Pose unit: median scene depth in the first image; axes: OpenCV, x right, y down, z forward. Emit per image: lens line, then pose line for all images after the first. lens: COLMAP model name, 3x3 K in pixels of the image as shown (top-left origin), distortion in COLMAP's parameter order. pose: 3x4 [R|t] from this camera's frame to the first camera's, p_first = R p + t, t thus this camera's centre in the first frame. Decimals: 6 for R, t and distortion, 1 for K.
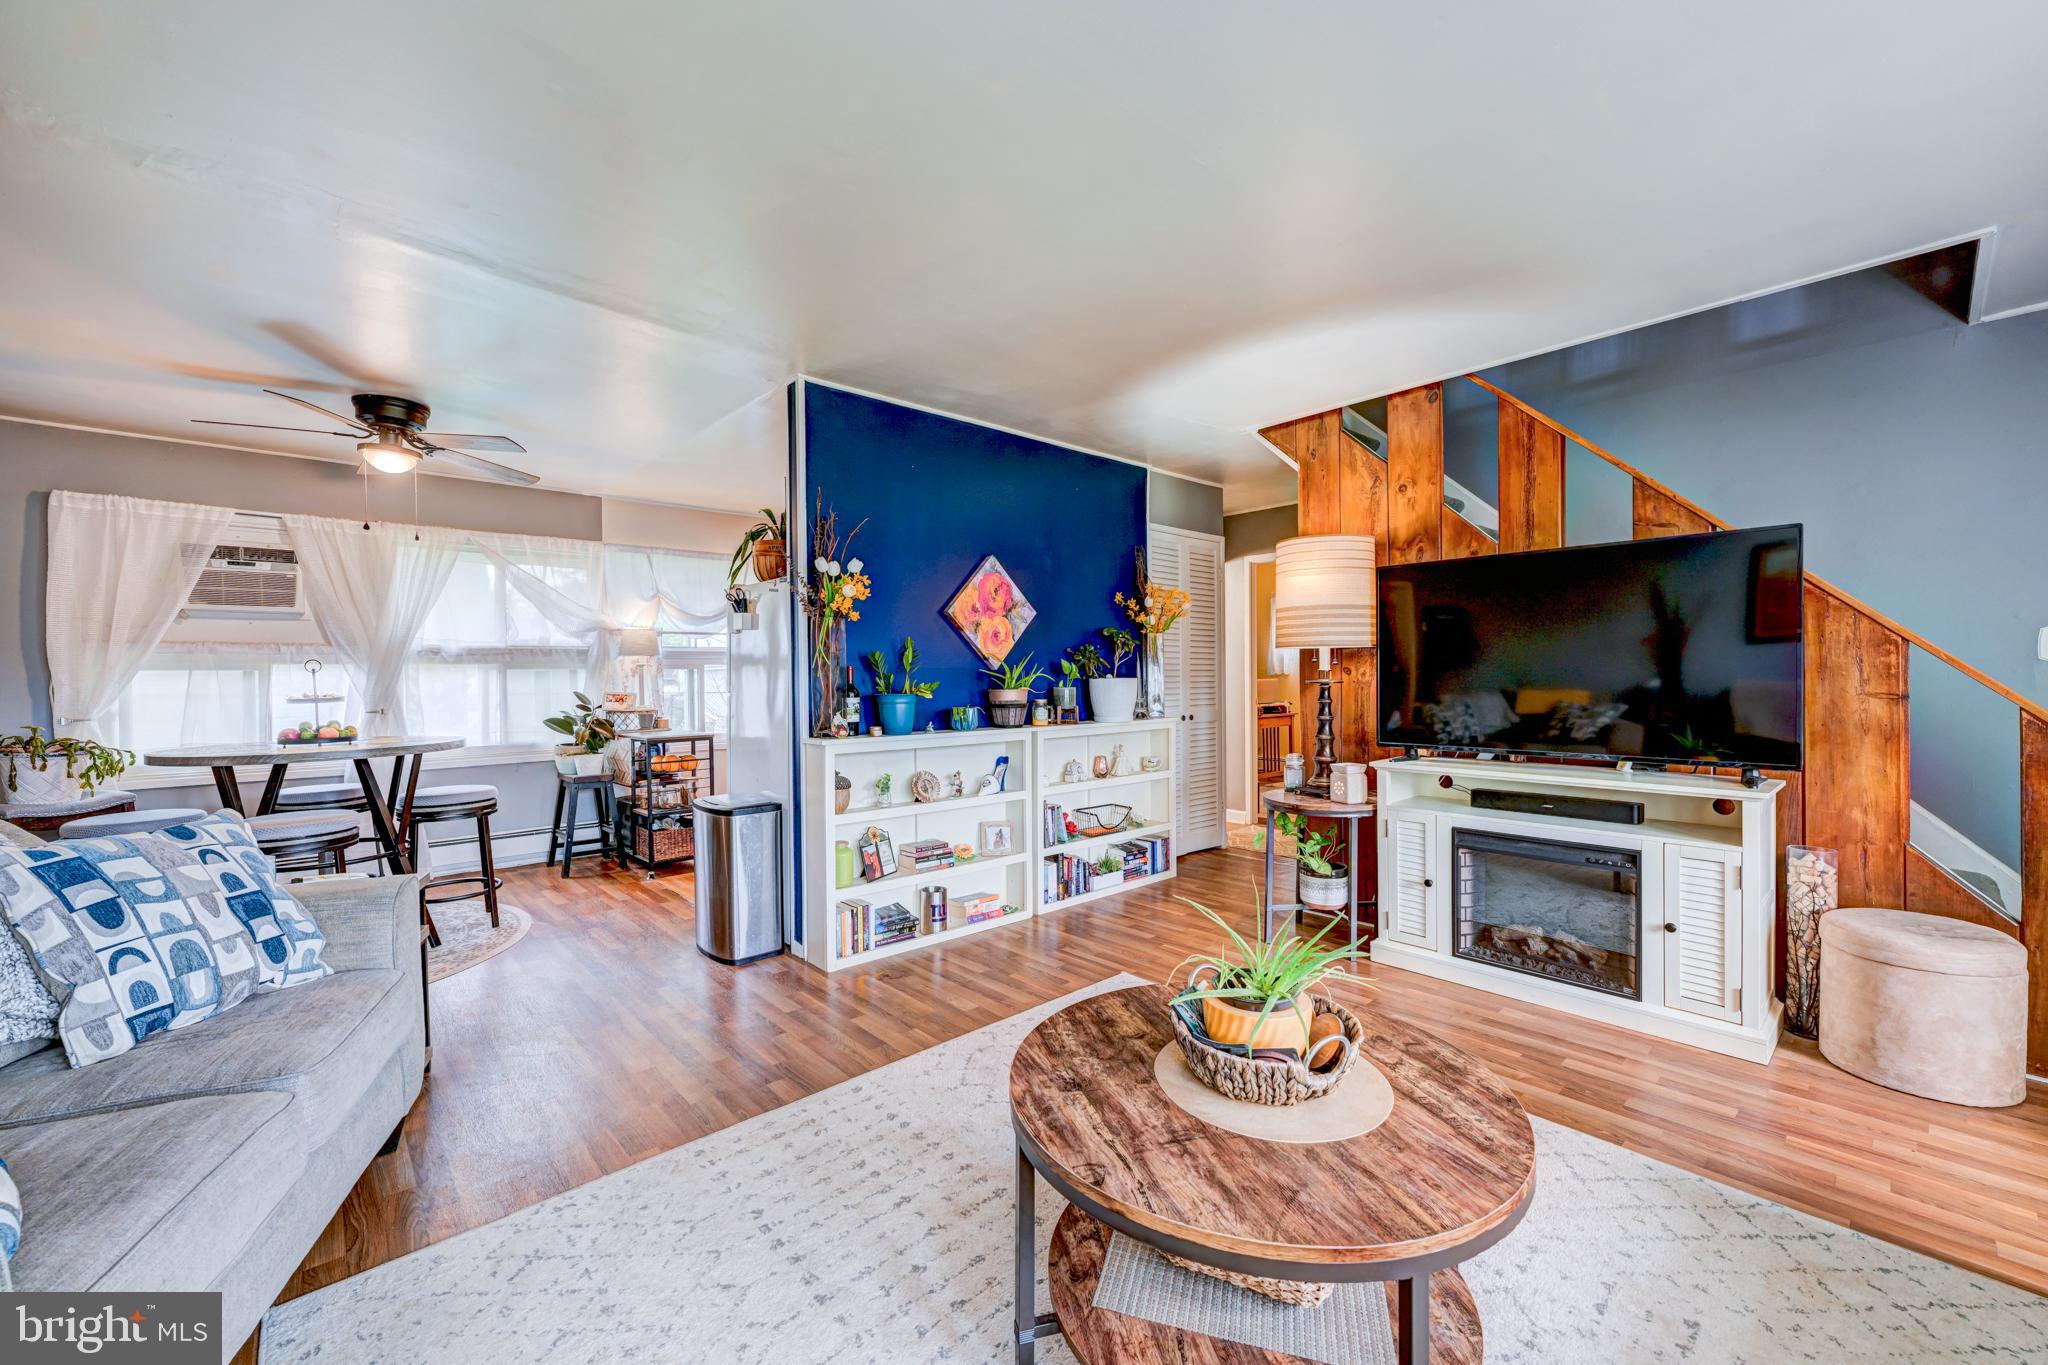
lens RADIAL K [[808.3, 0, 1031.5], [0, 808.3, 687.3], [0, 0, 1]] dist [-0.001120, -0.000091]
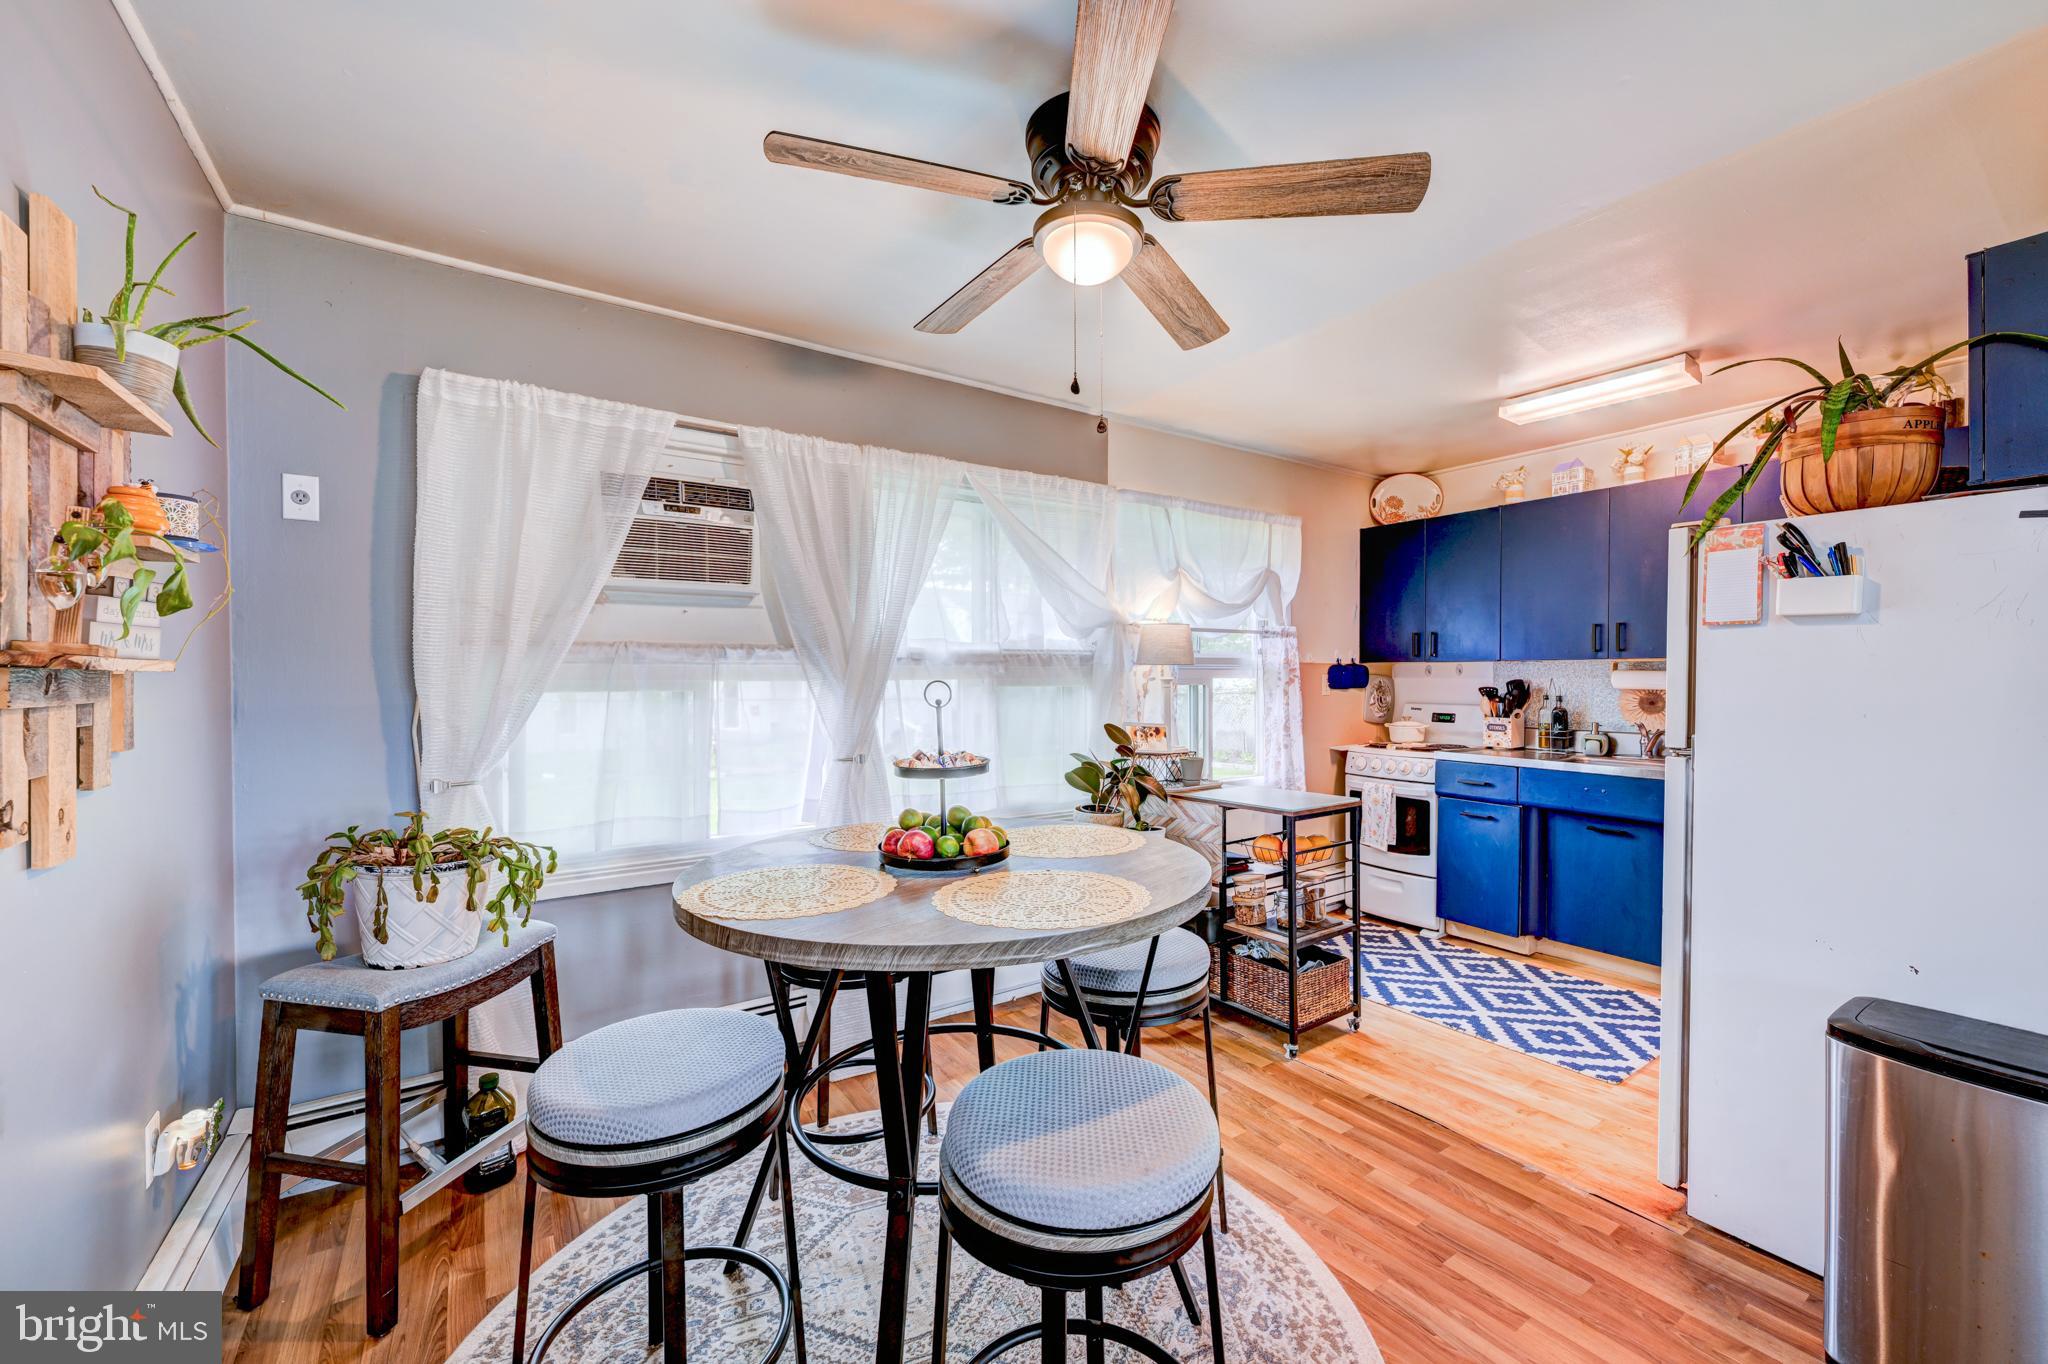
lens RADIAL K [[808.3, 0, 1027.0], [0, 808.3, 687.4], [0, 0, 1]] dist [-0.001120, -0.000091]
pose [[0.990018, 0.007990, -0.140711, -0.649067], [-0.008169, 0.999966, -0.000694, -0.025883], [0.140701, 0.001836, 0.990050, 0.456757]]
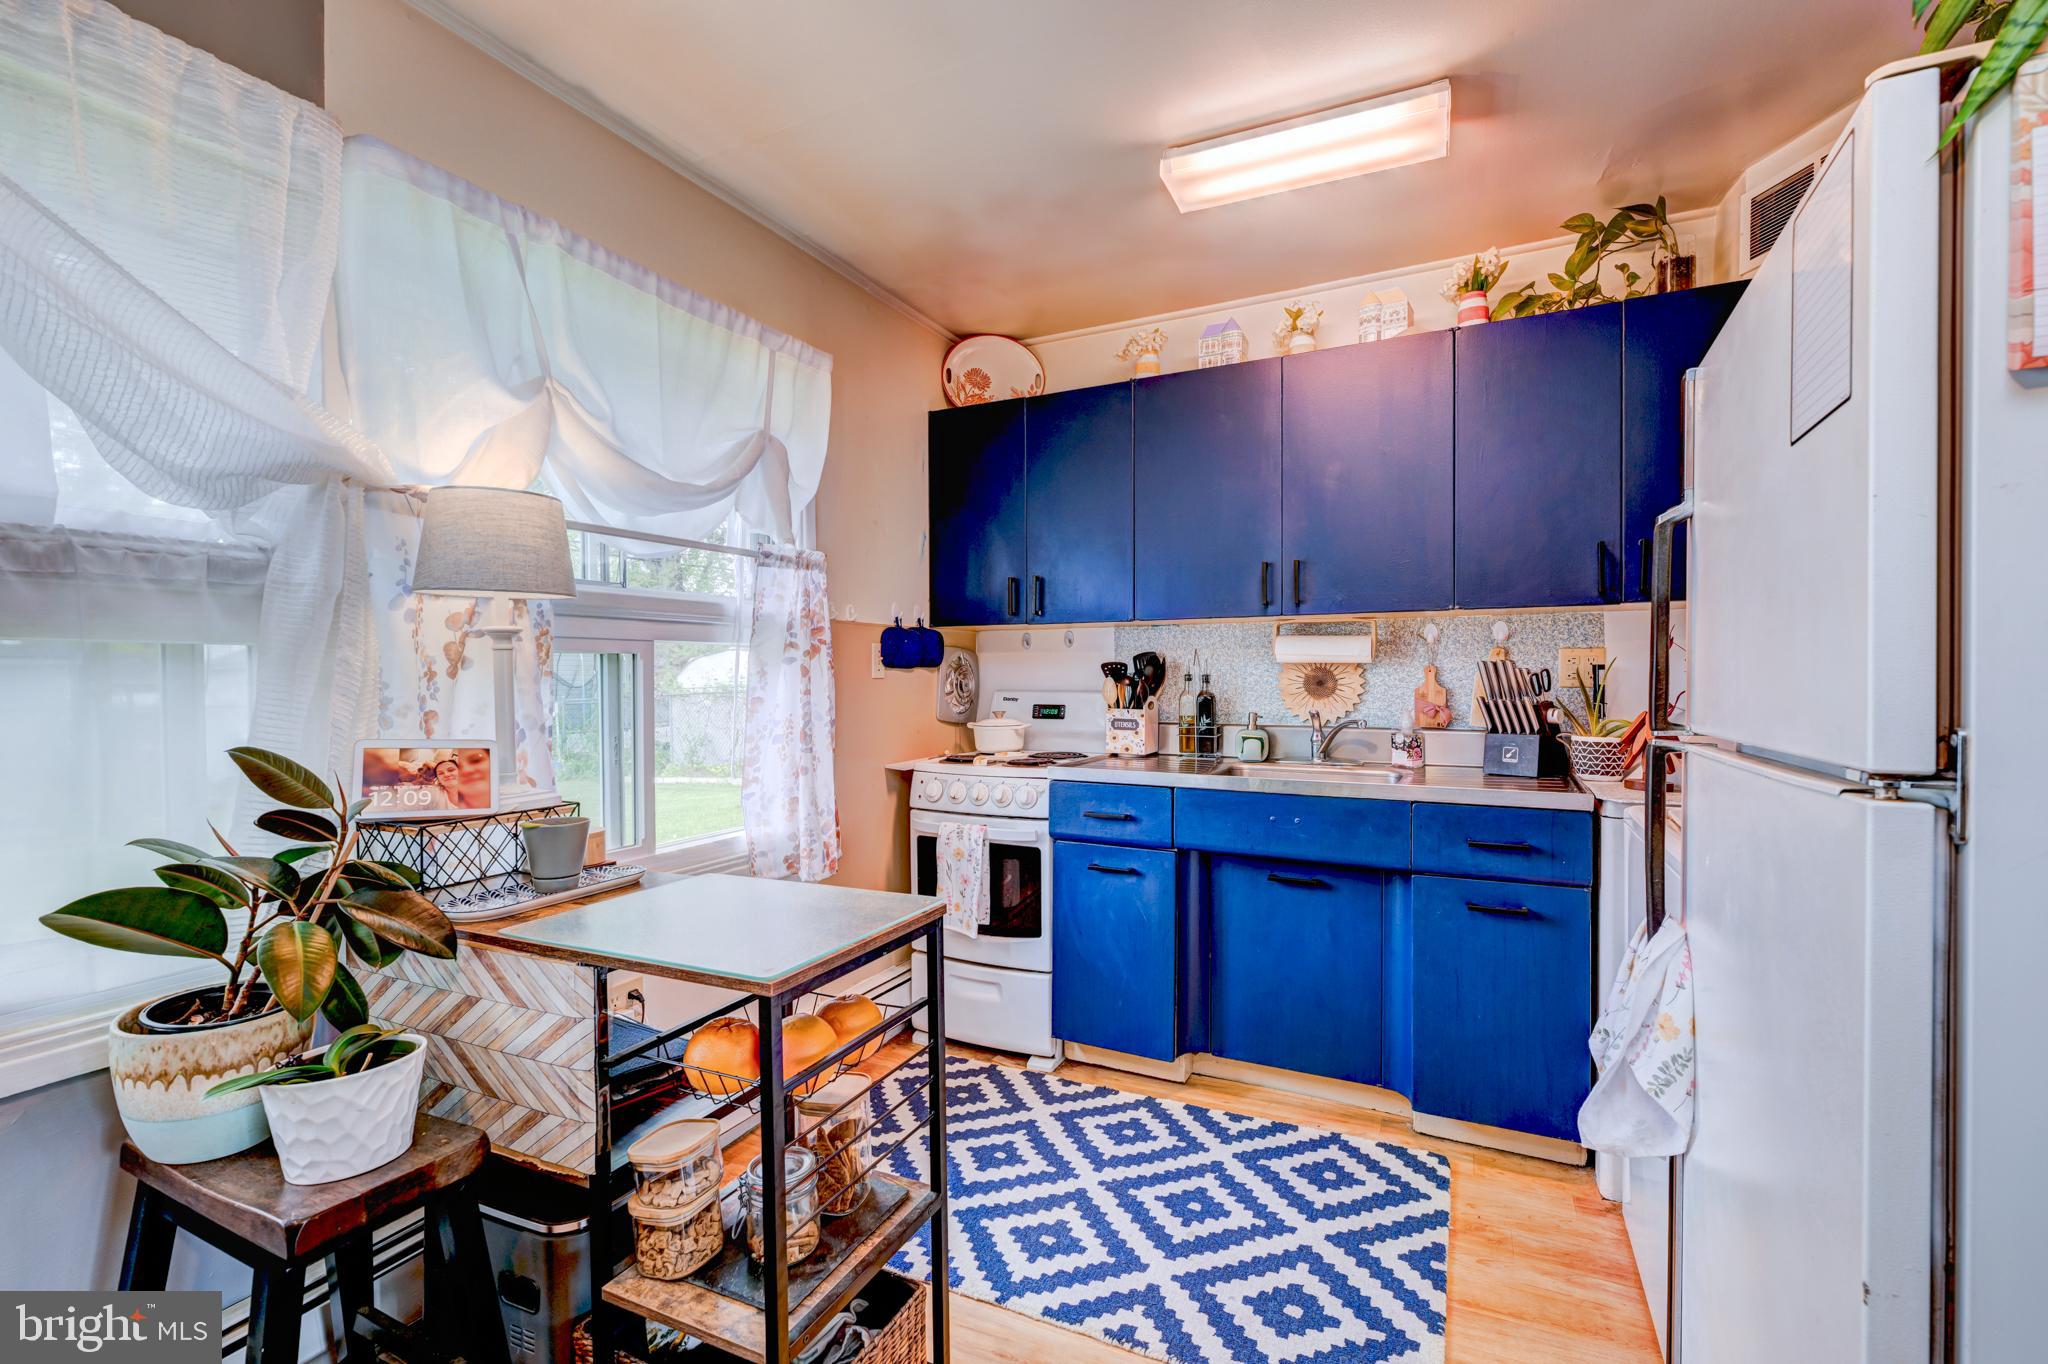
lens RADIAL K [[911.9, 0, 1032.3], [0, 911.9, 687.3], [0, 0, 1]] dist [0.003878, -0.000255]
pose [[0.932264, -0.001870, 0.361775, -0.555067], [0.002631, 0.999995, -0.001611, -0.011194], [-0.361770, 0.002453, 0.932264, 0.854924]]
